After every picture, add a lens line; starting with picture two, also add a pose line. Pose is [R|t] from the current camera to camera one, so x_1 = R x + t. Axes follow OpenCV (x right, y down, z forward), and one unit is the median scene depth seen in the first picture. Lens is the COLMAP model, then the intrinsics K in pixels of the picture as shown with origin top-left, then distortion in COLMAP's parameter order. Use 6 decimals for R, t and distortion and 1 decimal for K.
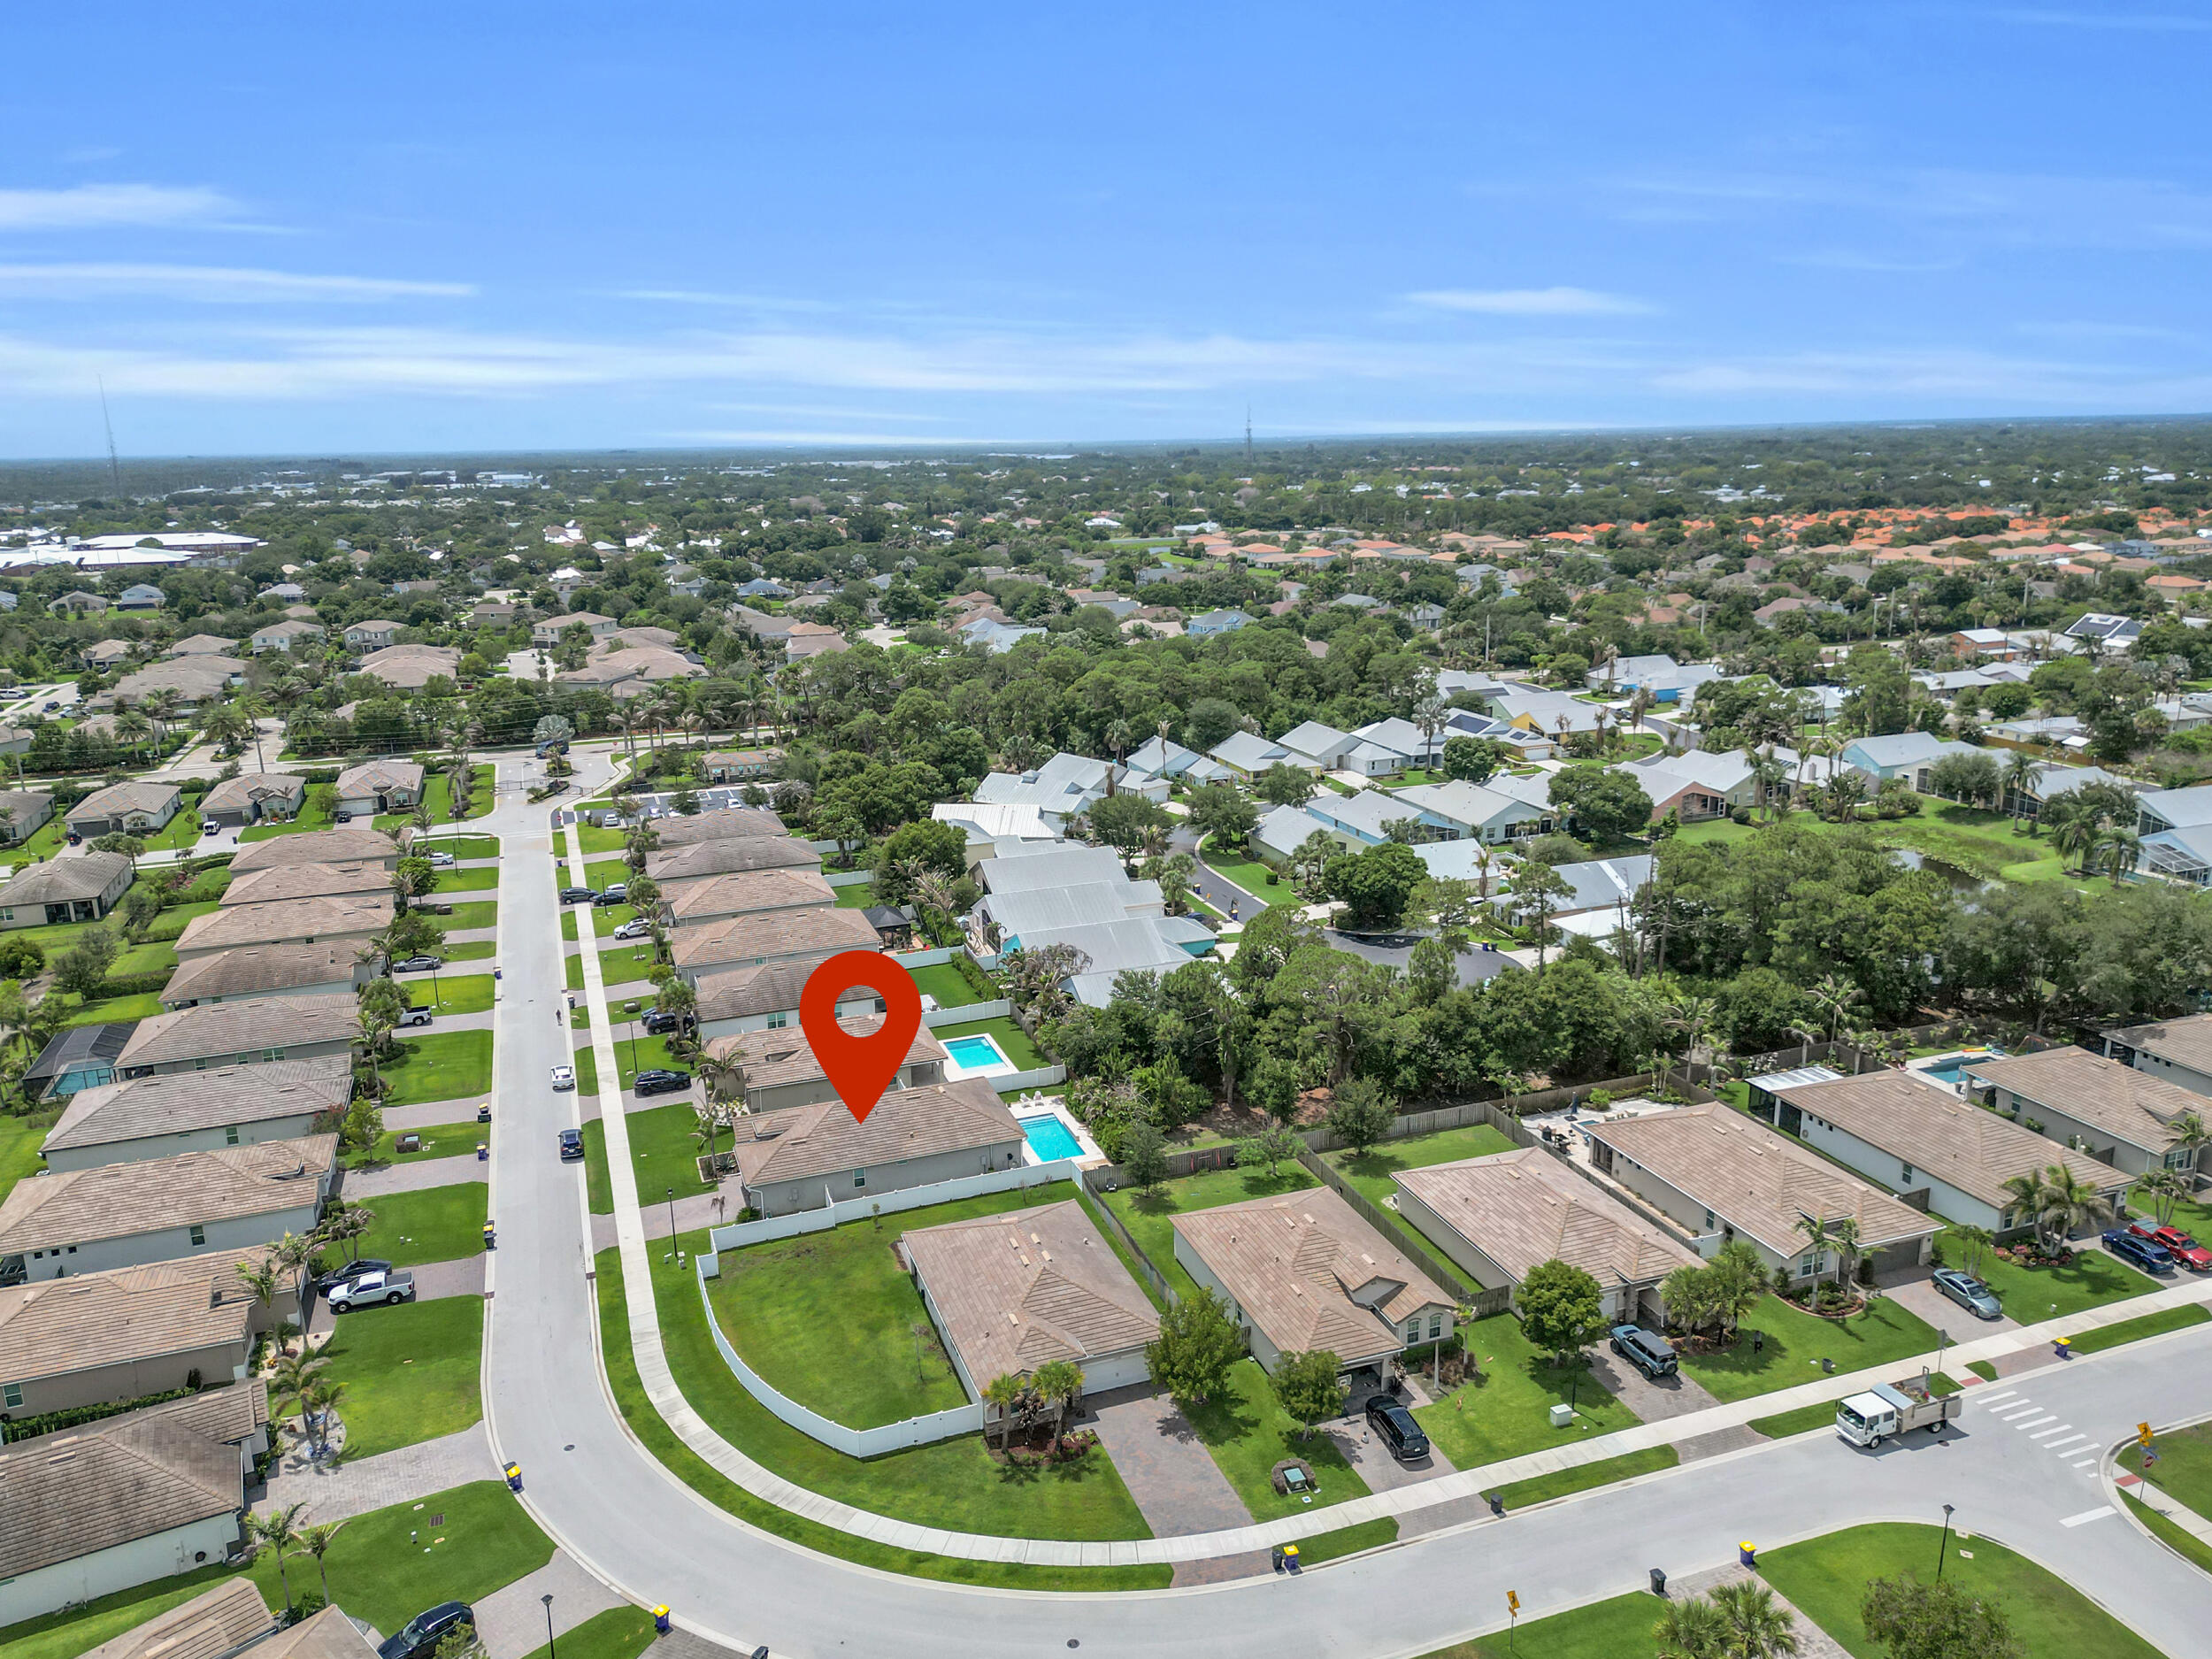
lens RADIAL K [[1557.2, 0, 1106.0], [0, 1557.2, 829.5], [0, 0, 1]] dist [0.107978, -0.146786]
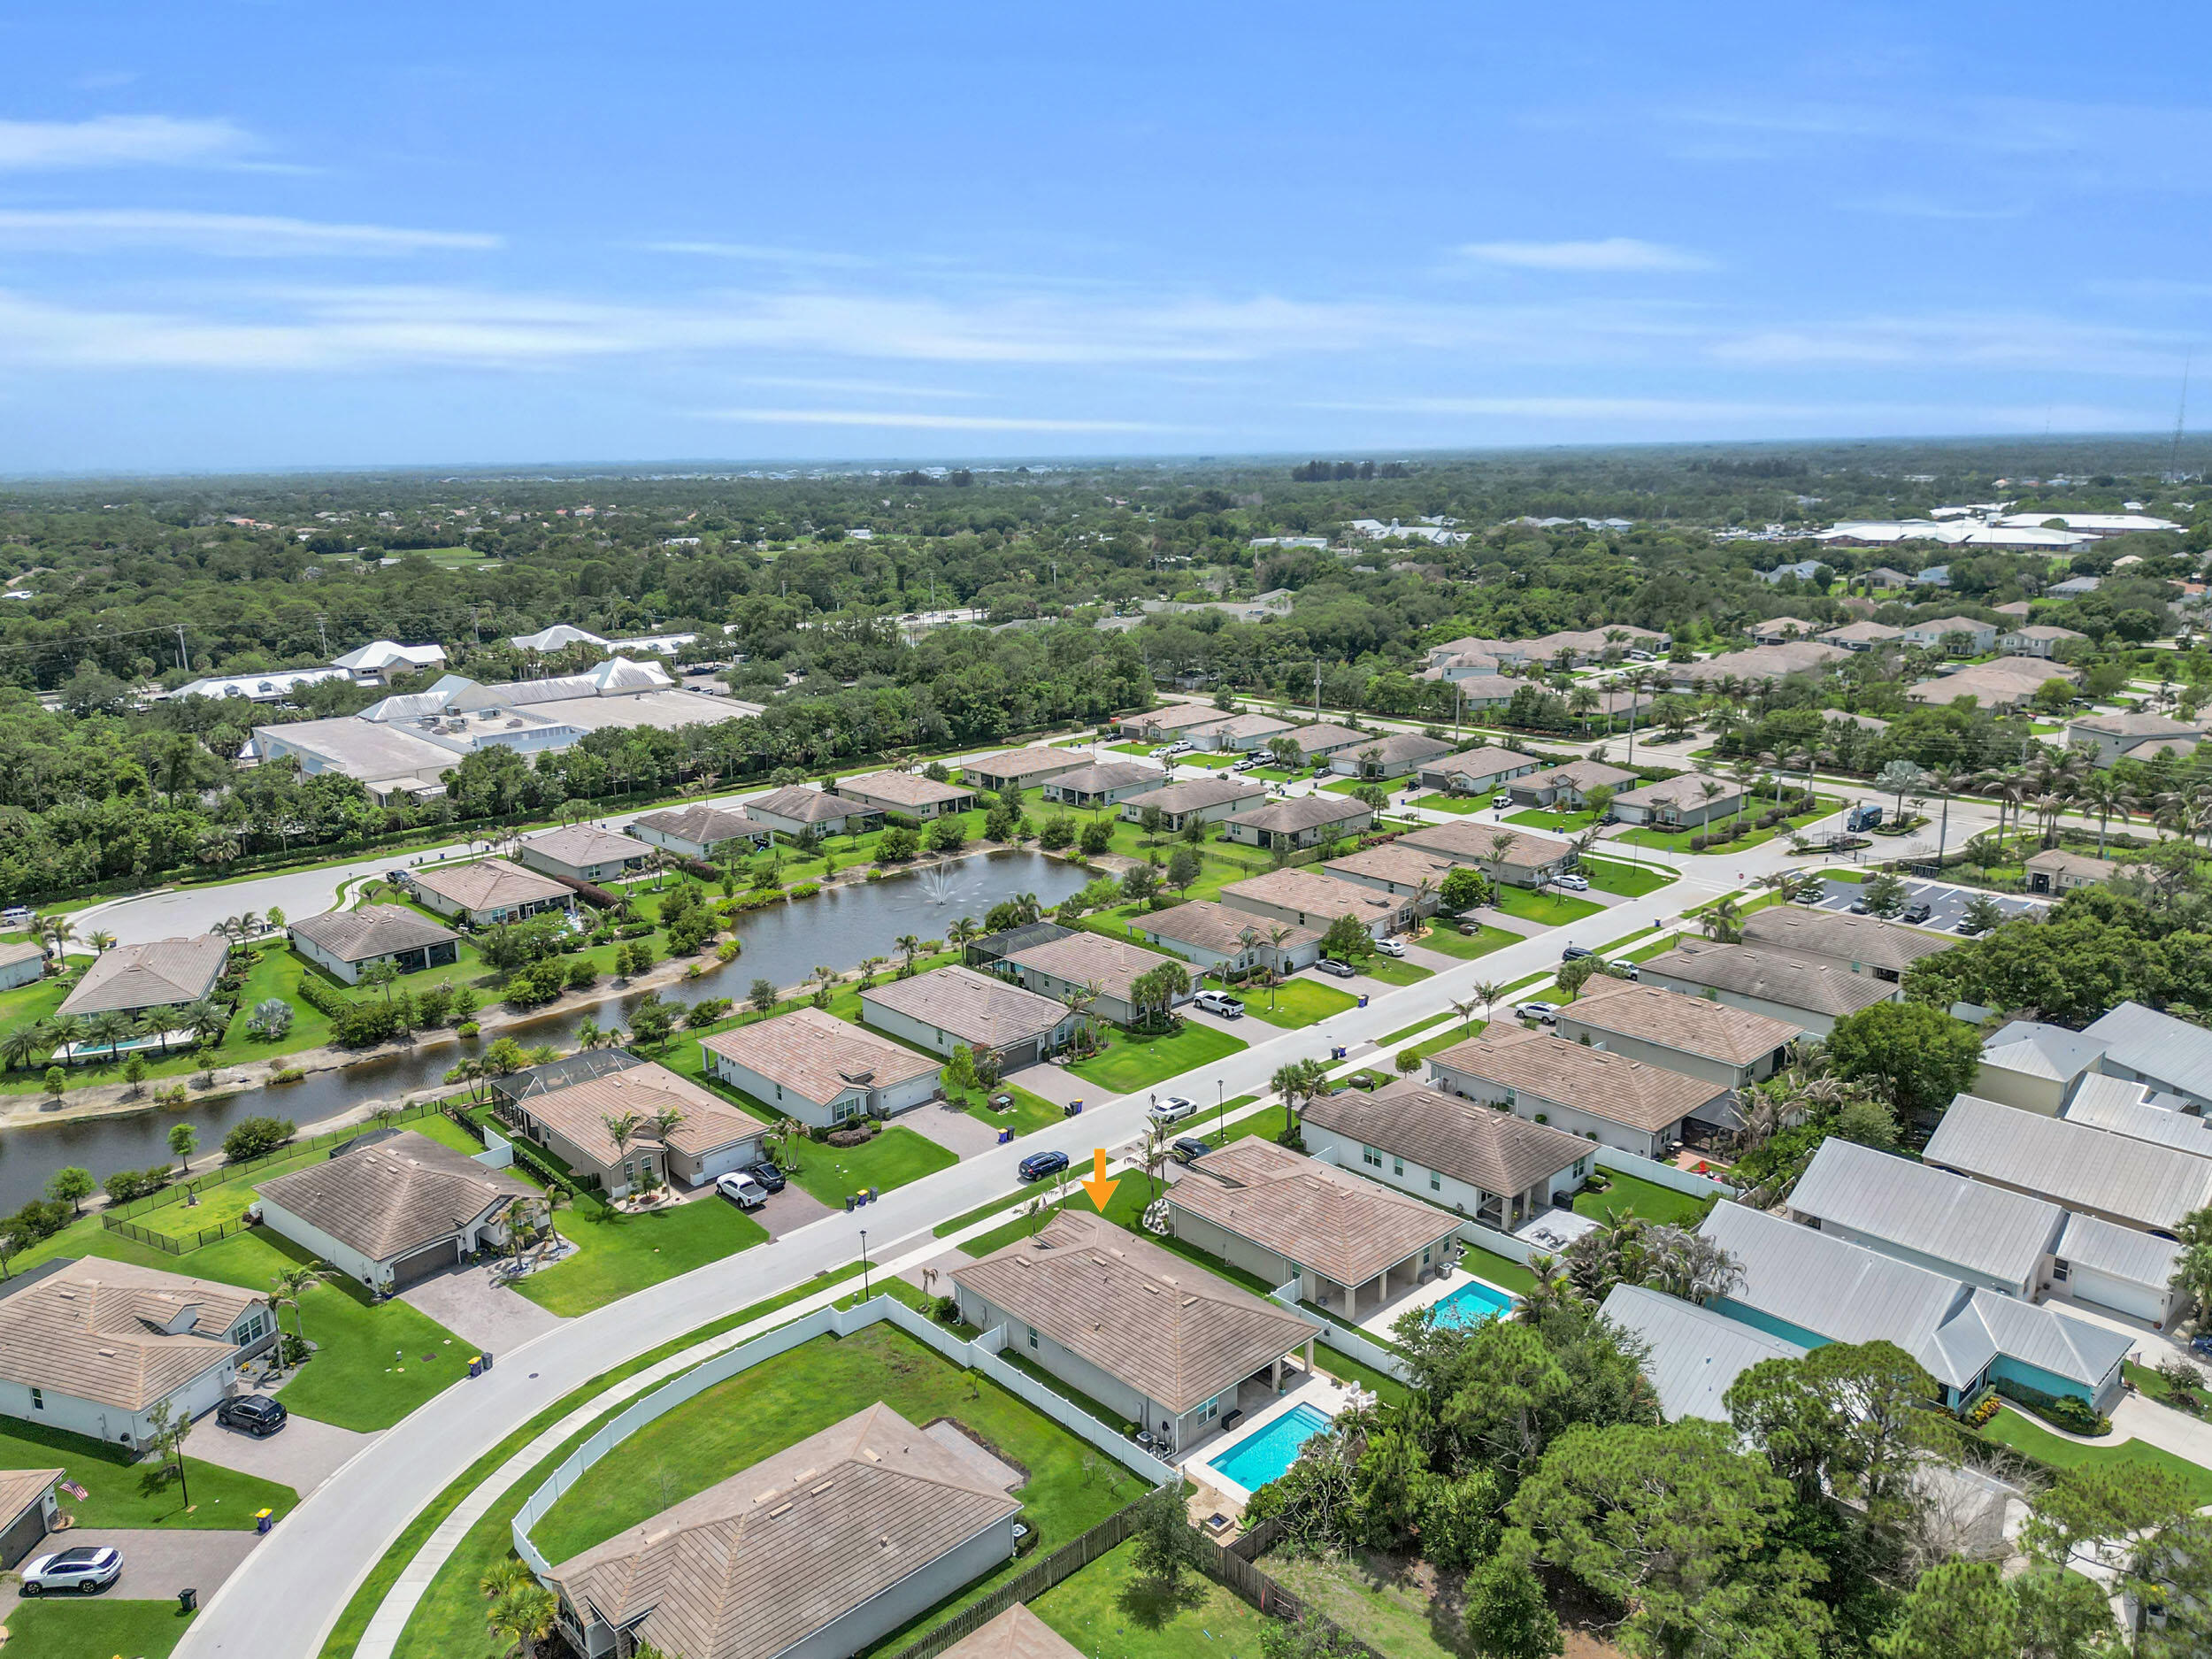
lens RADIAL K [[1550.8, 0, 1106.0], [0, 1550.8, 829.5], [0, 0, 1]] dist [0.079691, -0.077713]
pose [[0.393919, 0.235736, -0.888401, 0.376673], [-0.220079, 0.962626, 0.157848, -0.126103], [0.892408, 0.133339, 0.431078, 0.448628]]
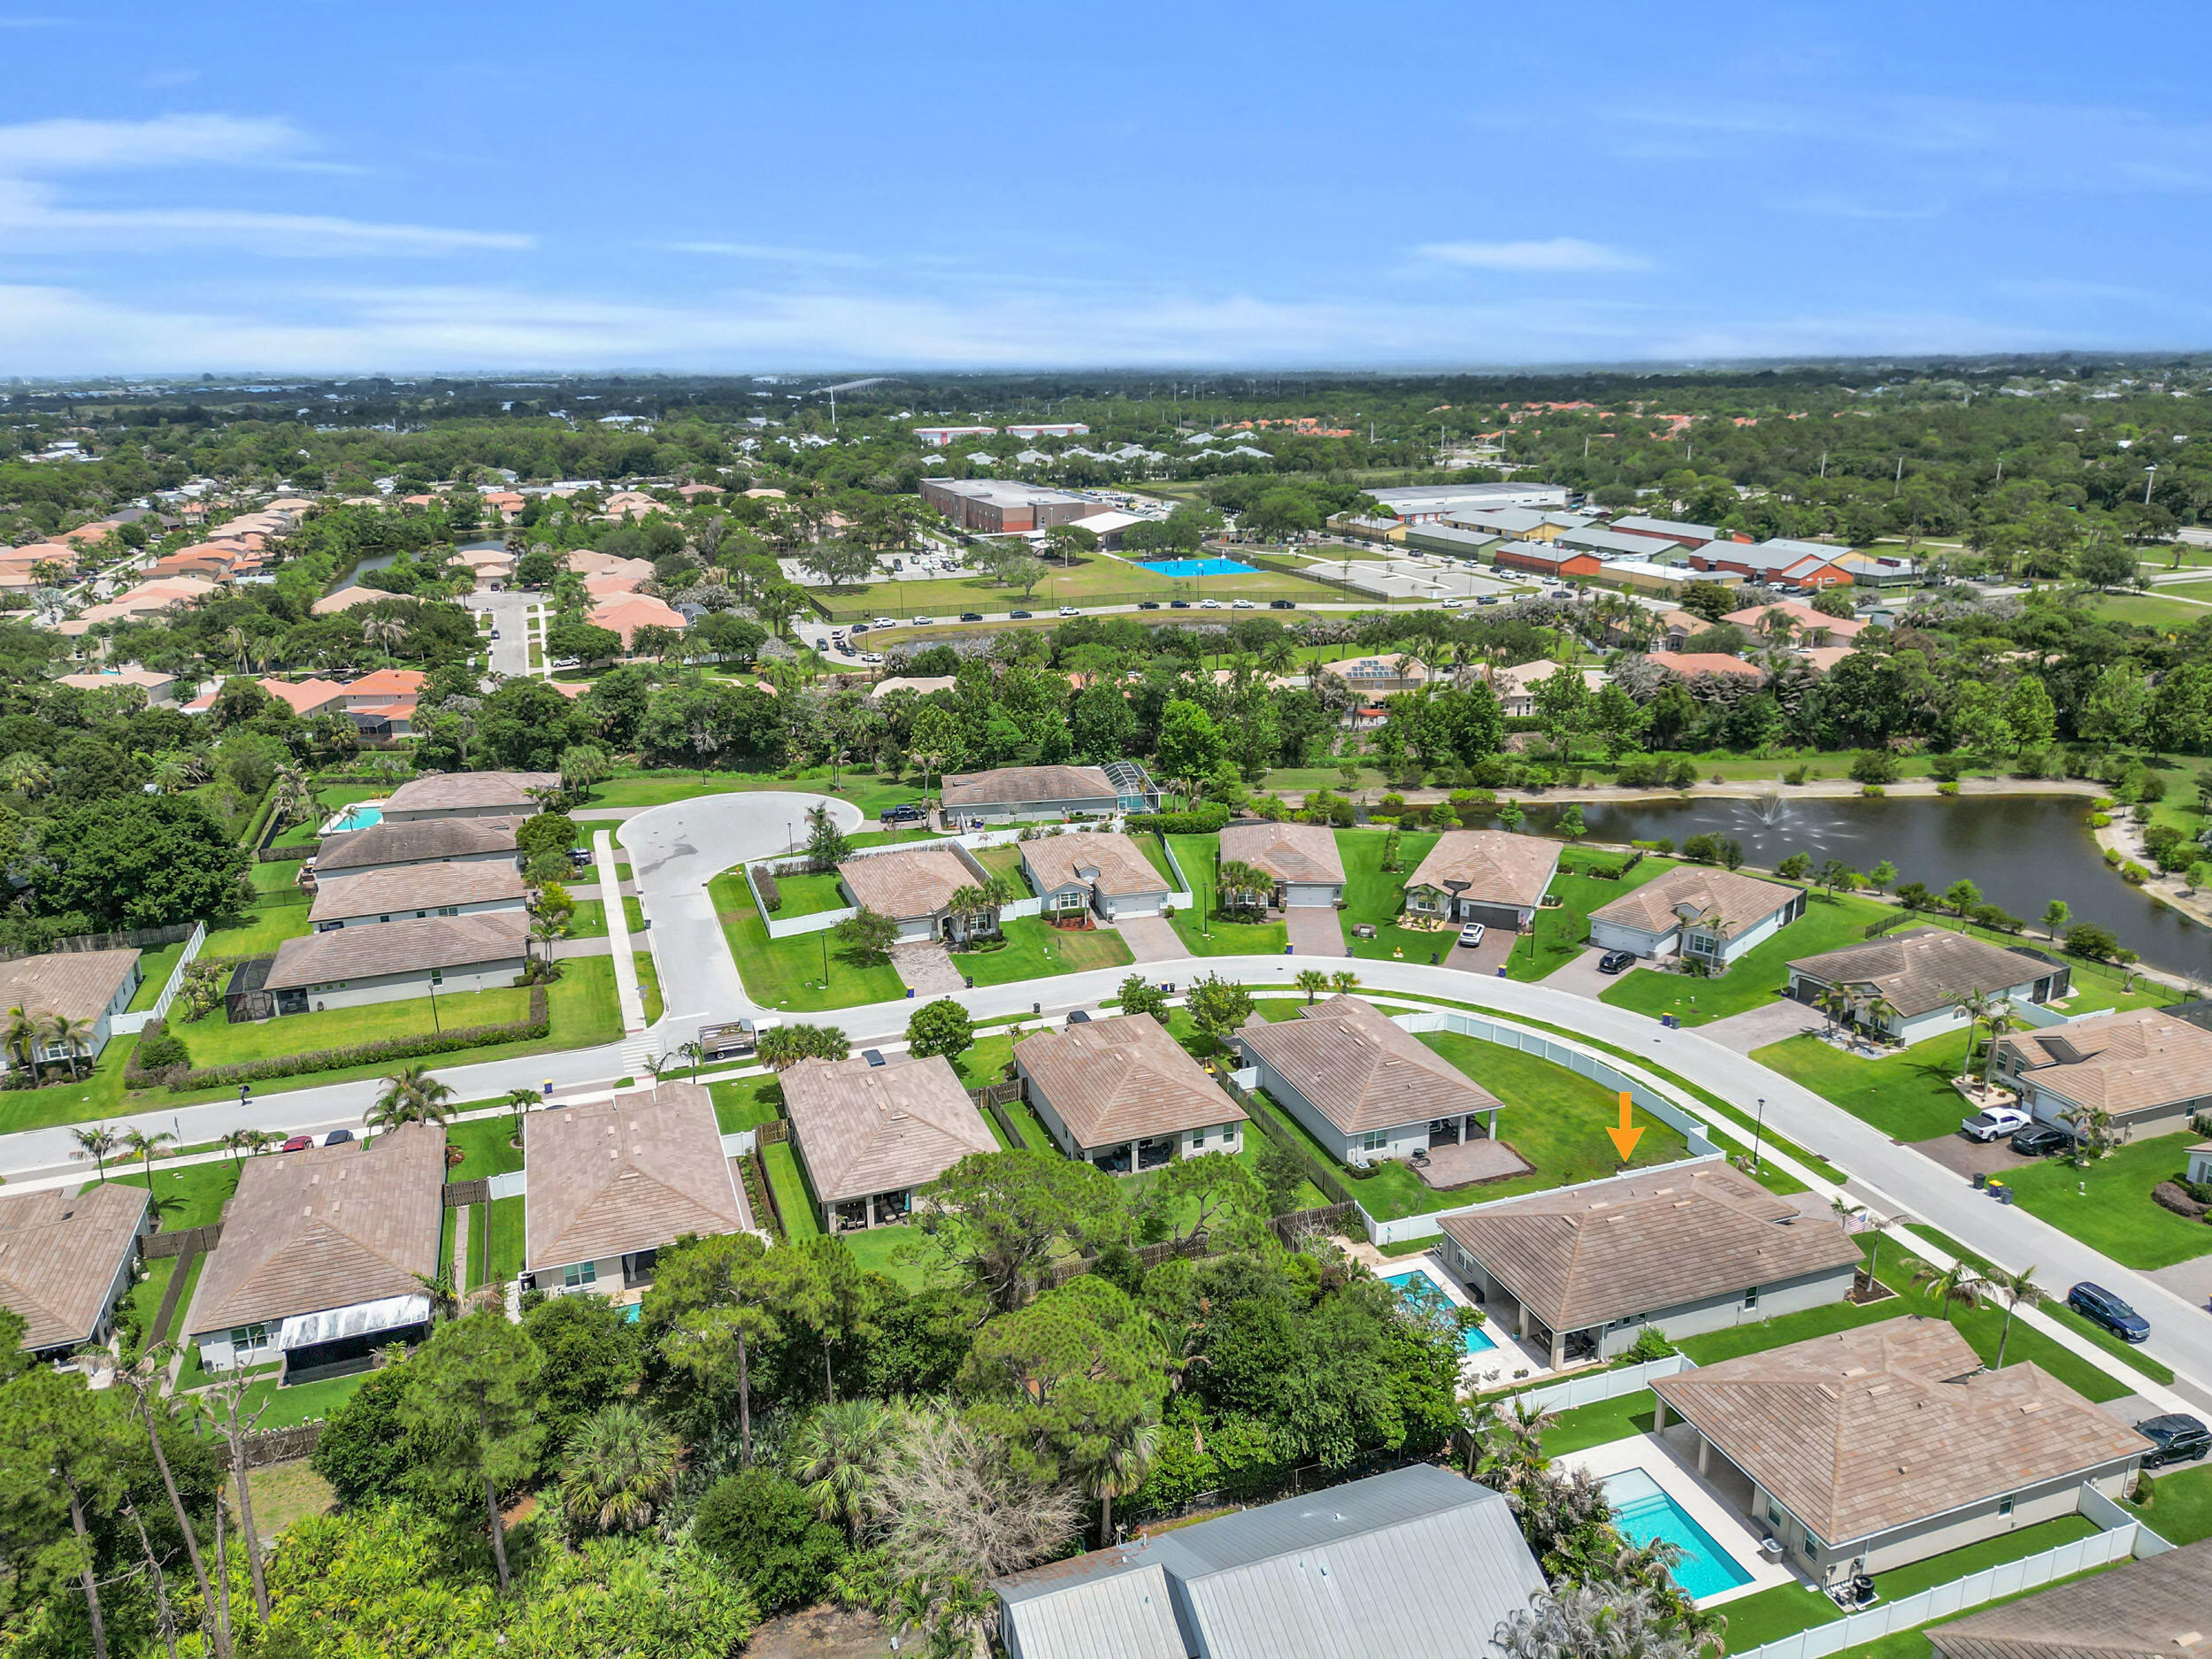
lens RADIAL K [[1583.6, 0, 1082.2], [0, 1583.6, 823.2], [0, 0, 1]] dist [0.034257, -0.005195]
pose [[-0.998752, 0.038630, 0.031650, 0.072275], [0.049354, 0.860338, 0.507329, -0.294053], [-0.007632, 0.508258, -0.861171, 1.161651]]
